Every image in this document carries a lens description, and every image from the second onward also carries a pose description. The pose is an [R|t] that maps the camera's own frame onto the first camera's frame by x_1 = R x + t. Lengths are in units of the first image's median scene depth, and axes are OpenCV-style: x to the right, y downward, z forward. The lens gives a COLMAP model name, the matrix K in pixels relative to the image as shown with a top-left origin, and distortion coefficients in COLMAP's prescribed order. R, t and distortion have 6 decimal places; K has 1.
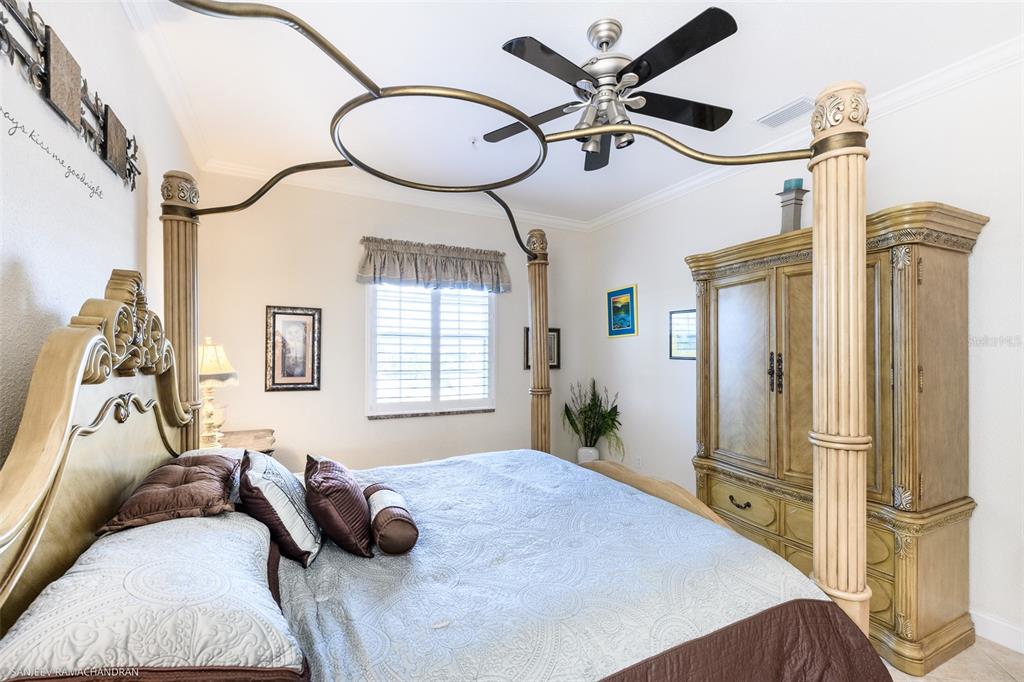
lens RADIAL K [[431.9, 0, 510.1], [0, 431.9, 353.7], [0, 0, 1]] dist [-0.000119, -0.000141]
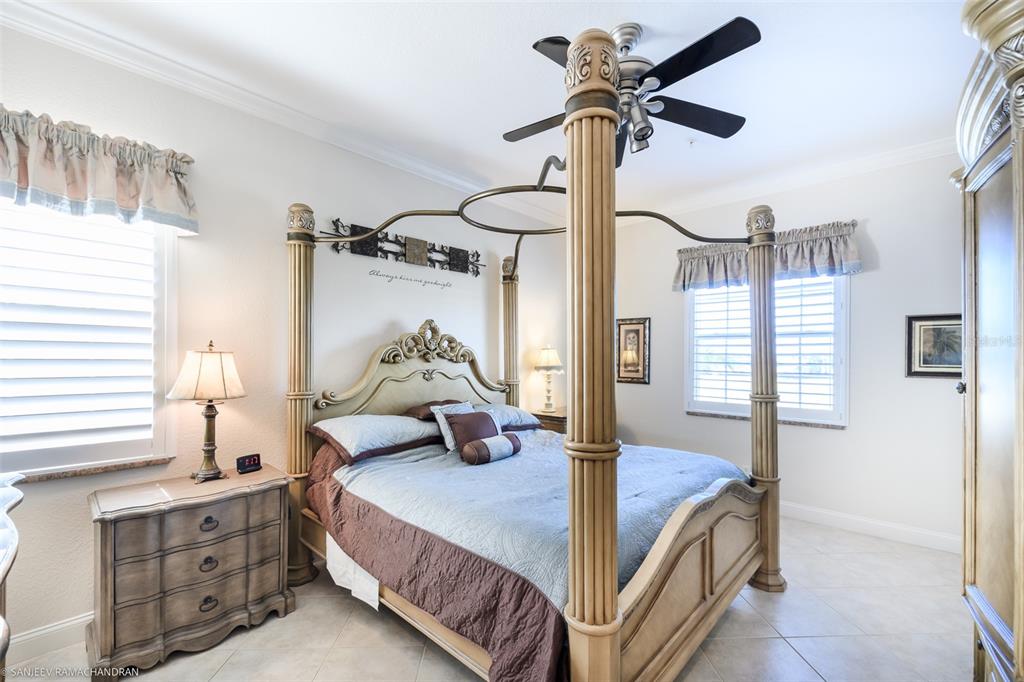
lens RADIAL K [[446.6, 0, 510.5], [0, 446.6, 354.9], [0, 0, 1]] dist [0.000316, -0.000029]
pose [[0.381750, 0.003460, -0.924259, 0.573149], [-0.000639, 0.999994, 0.003480, -0.003300], [0.924266, -0.000738, 0.381749, 0.159995]]
